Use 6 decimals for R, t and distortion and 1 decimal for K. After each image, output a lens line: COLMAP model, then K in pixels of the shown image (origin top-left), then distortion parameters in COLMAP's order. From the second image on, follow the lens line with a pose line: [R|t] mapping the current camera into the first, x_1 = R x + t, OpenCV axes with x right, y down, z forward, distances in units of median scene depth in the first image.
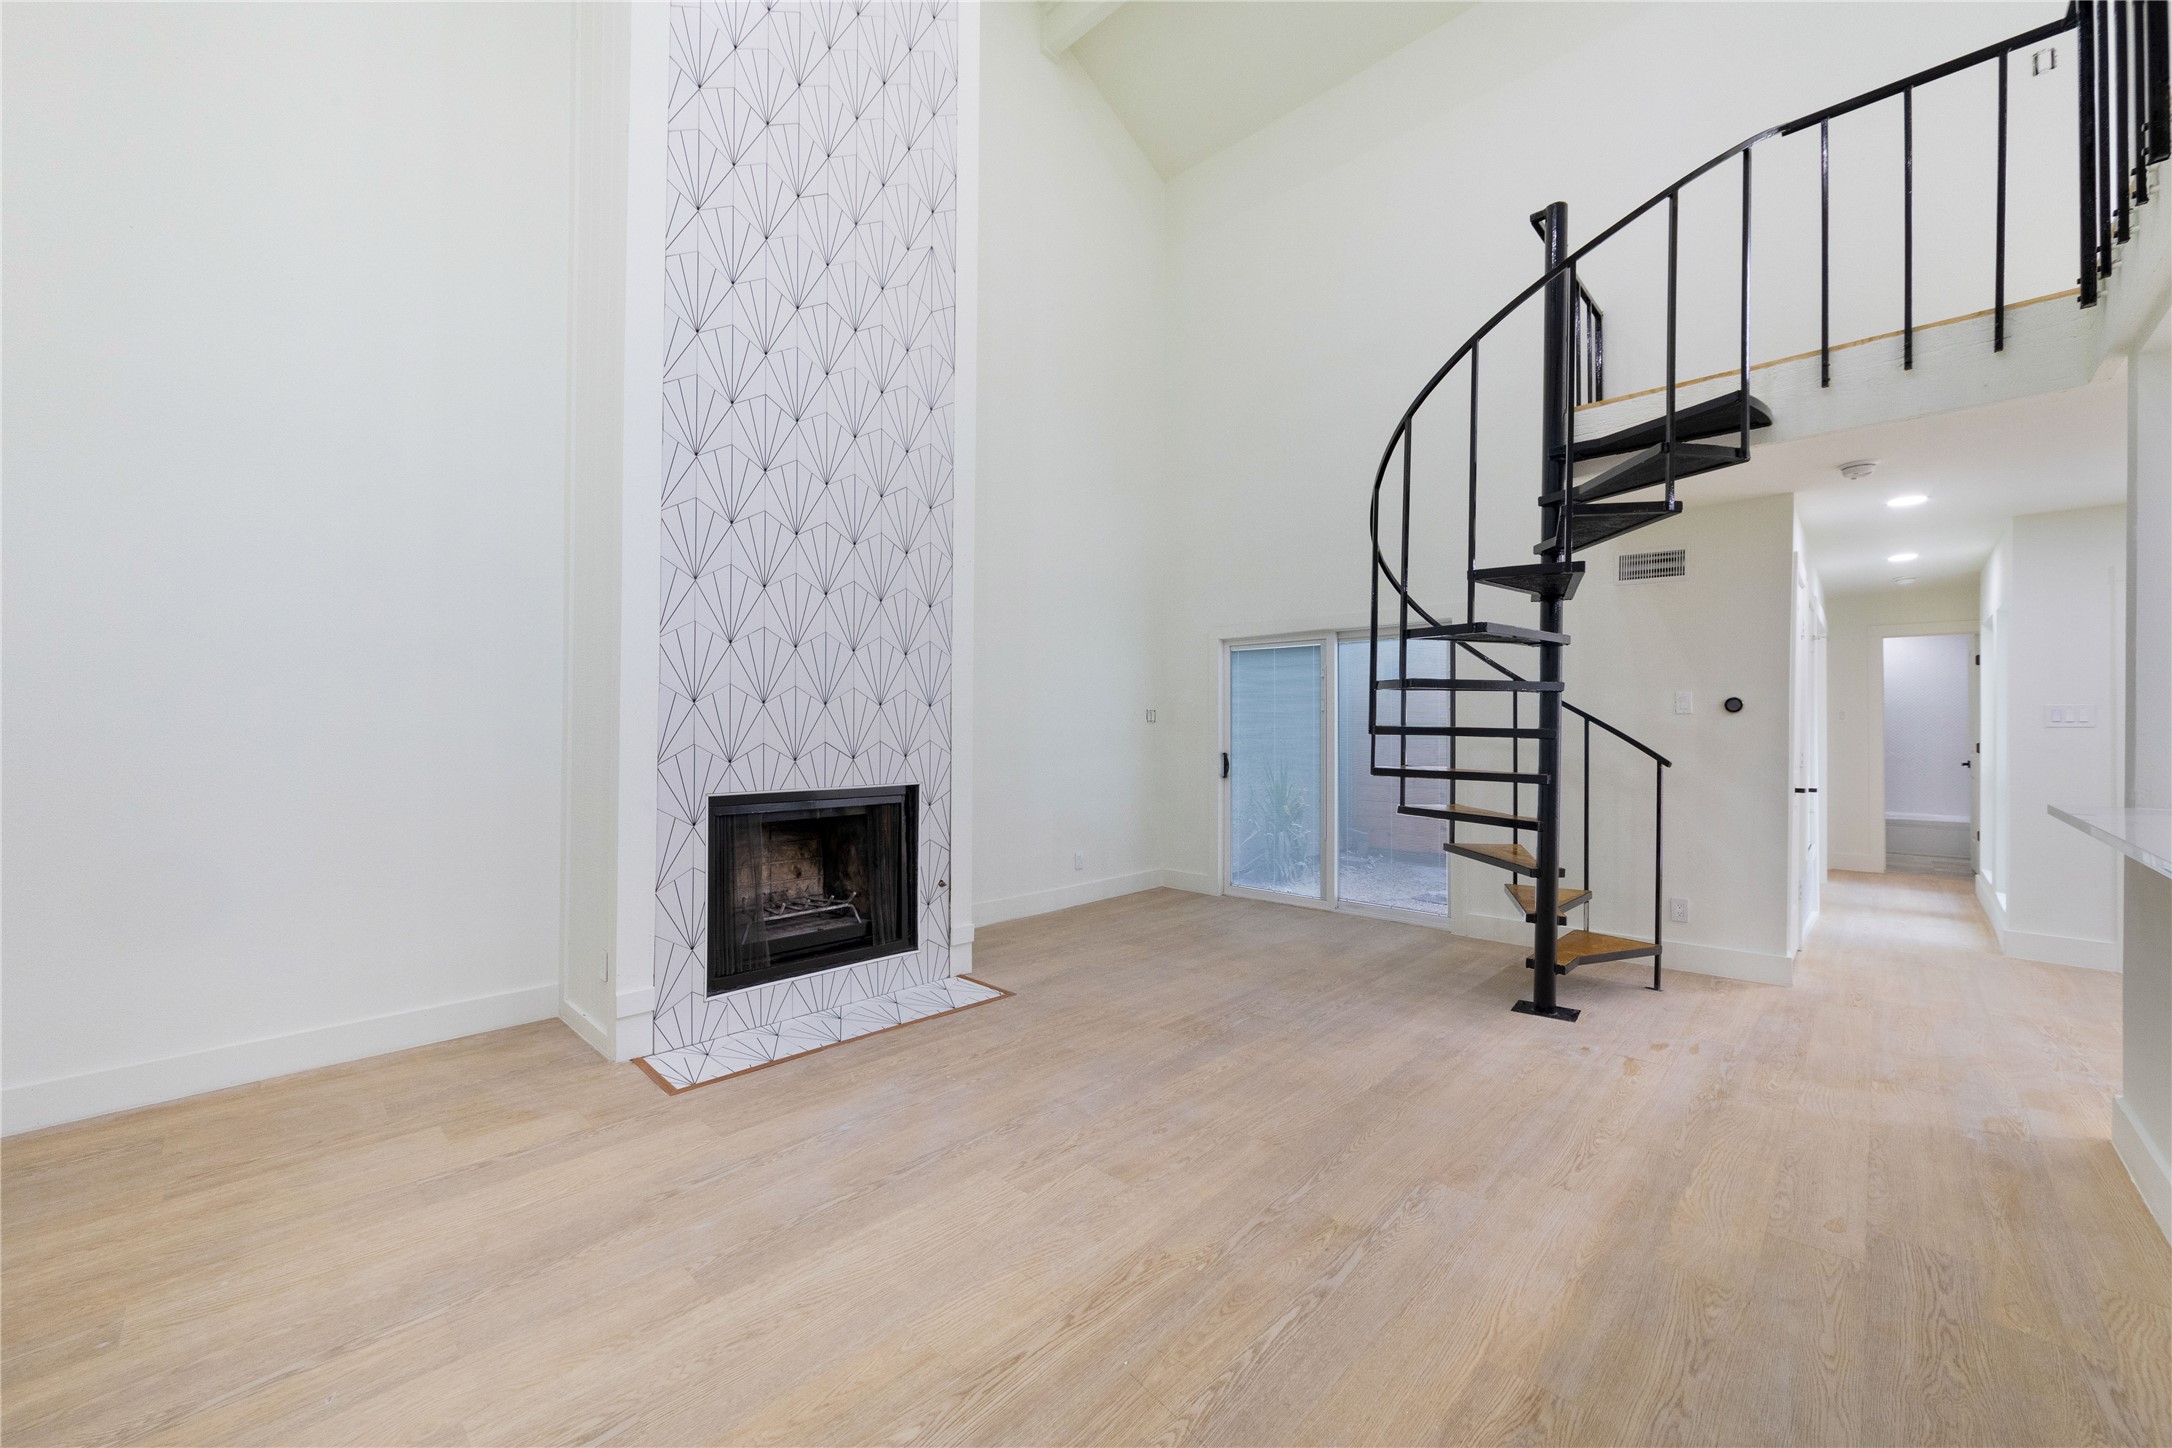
lens RADIAL K [[824.3, 0, 1087.9], [0, 824.3, 718.4], [0, 0, 1]] dist [-0.000663, -0.000328]
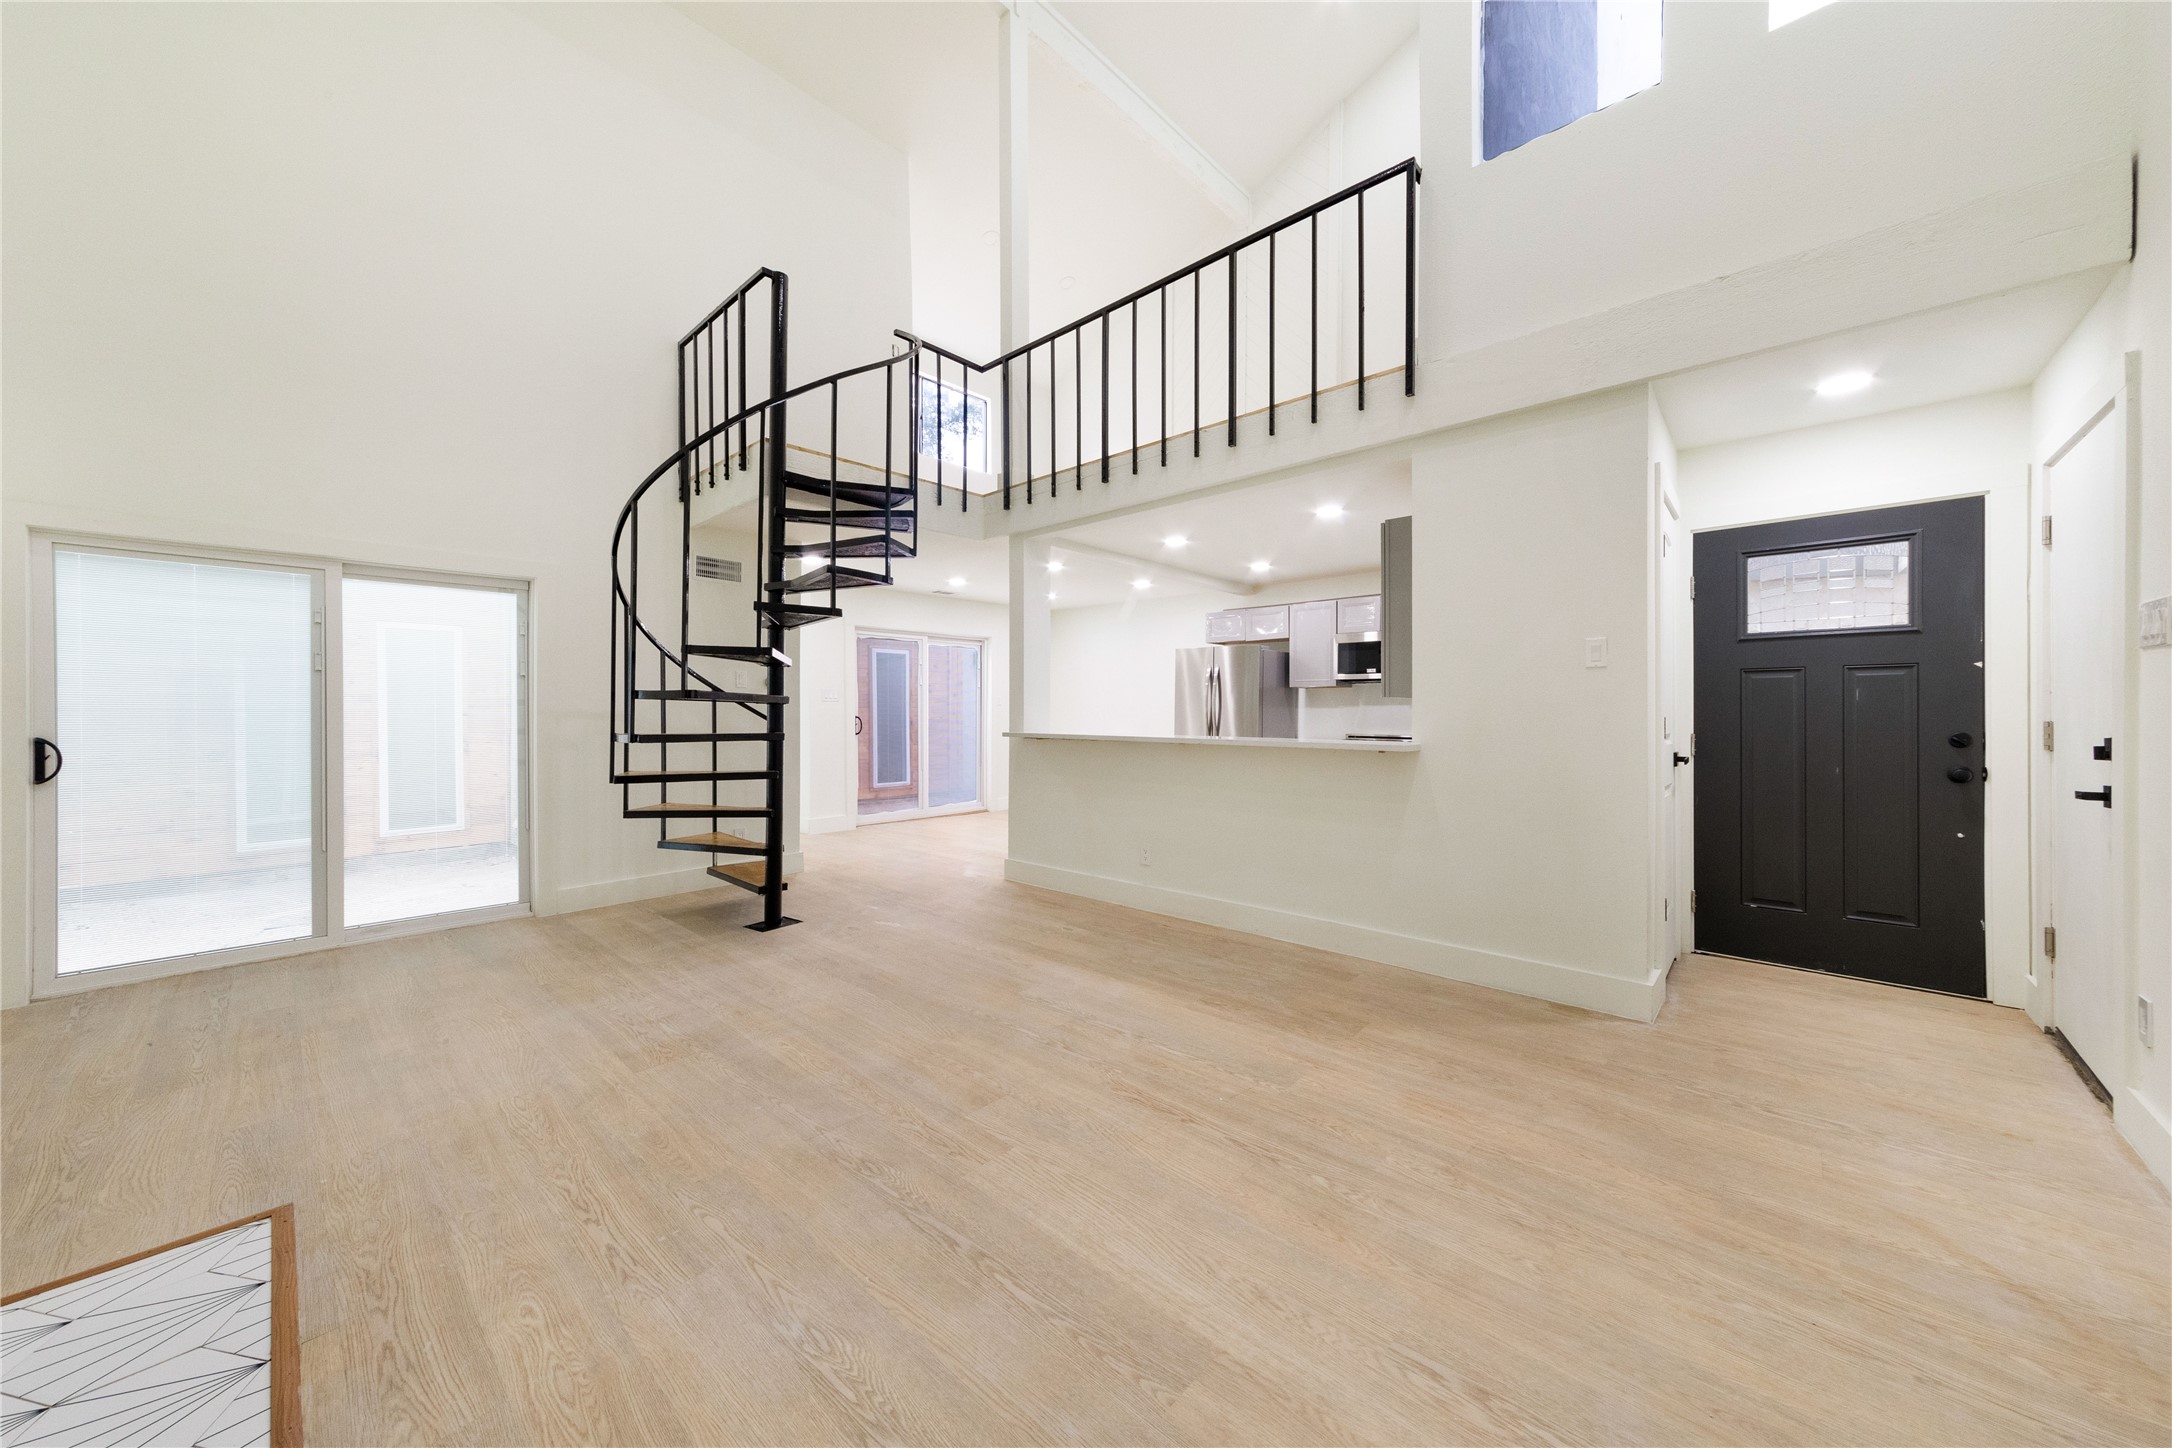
lens RADIAL K [[763.5, 0, 1077.2], [0, 763.5, 708.2], [0, 0, 1]] dist [0.002277, 0.000126]
pose [[-0.003307, 0.002023, 0.999992, -0.656641], [-0.008867, 0.999959, -0.002052, 0.033936], [-0.999955, -0.008874, -0.003289, 0.617639]]
